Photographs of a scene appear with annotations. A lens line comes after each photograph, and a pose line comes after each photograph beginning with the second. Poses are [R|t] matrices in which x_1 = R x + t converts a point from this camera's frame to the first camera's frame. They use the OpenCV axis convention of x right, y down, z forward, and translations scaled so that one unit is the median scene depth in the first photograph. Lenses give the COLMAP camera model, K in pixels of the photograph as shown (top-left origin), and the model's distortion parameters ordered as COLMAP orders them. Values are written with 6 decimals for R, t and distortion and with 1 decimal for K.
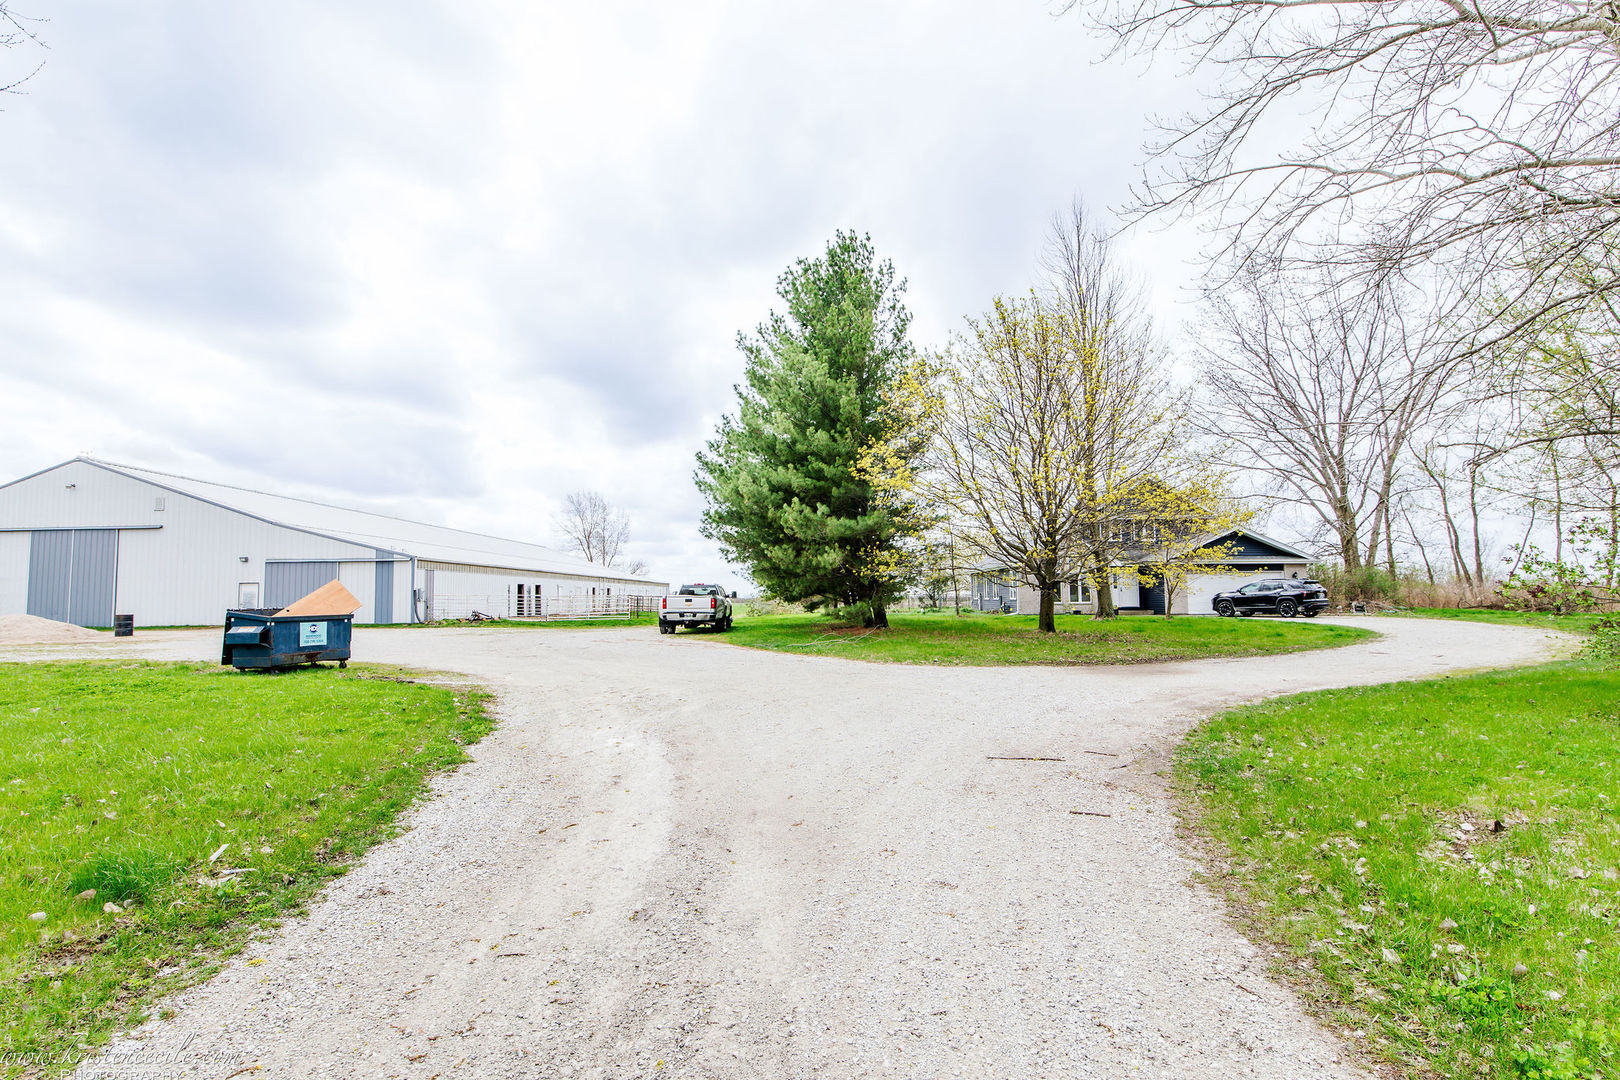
lens RADIAL K [[727.9, 0, 810.0], [0, 727.9, 540.0], [0, 0, 1]] dist [-0.000380, 0.000072]
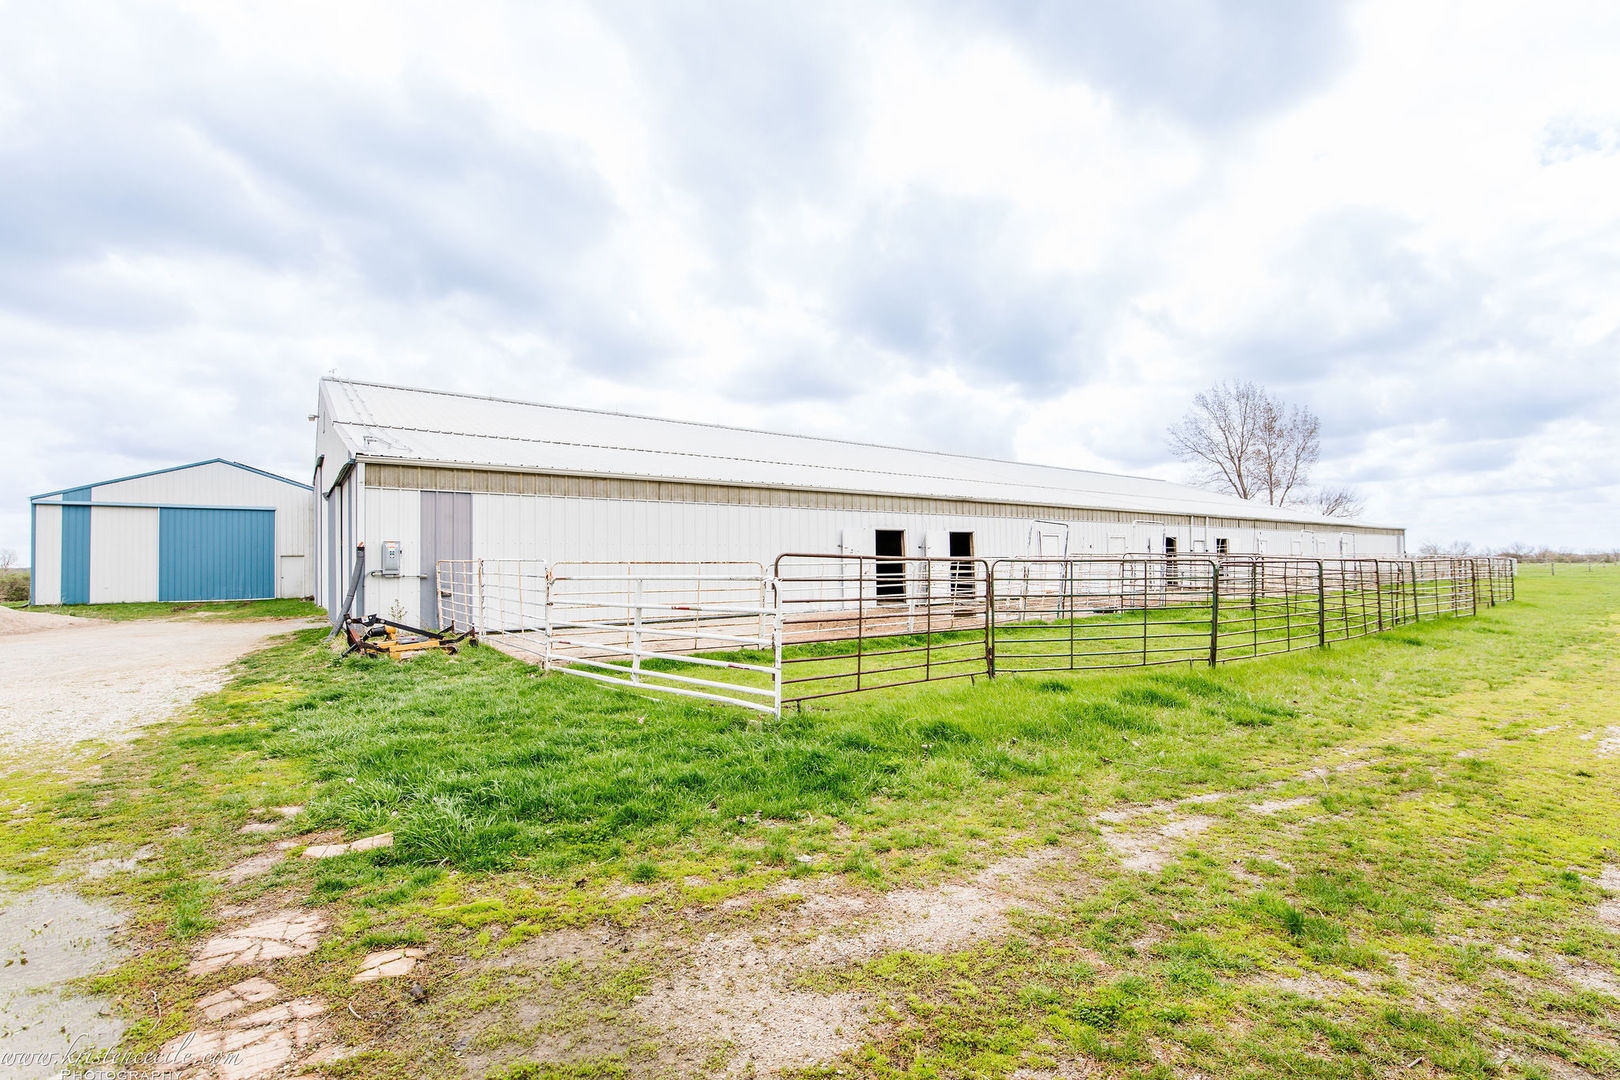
lens RADIAL K [[727.9, 0, 810.0], [0, 727.9, 540.0], [0, 0, 1]] dist [-0.000380, 0.000072]
pose [[0.627251, -0.018388, -0.778600, -0.099896], [0.067370, 0.997255, 0.030723, 0.046872], [0.775898, -0.071726, 0.626768, 0.665637]]
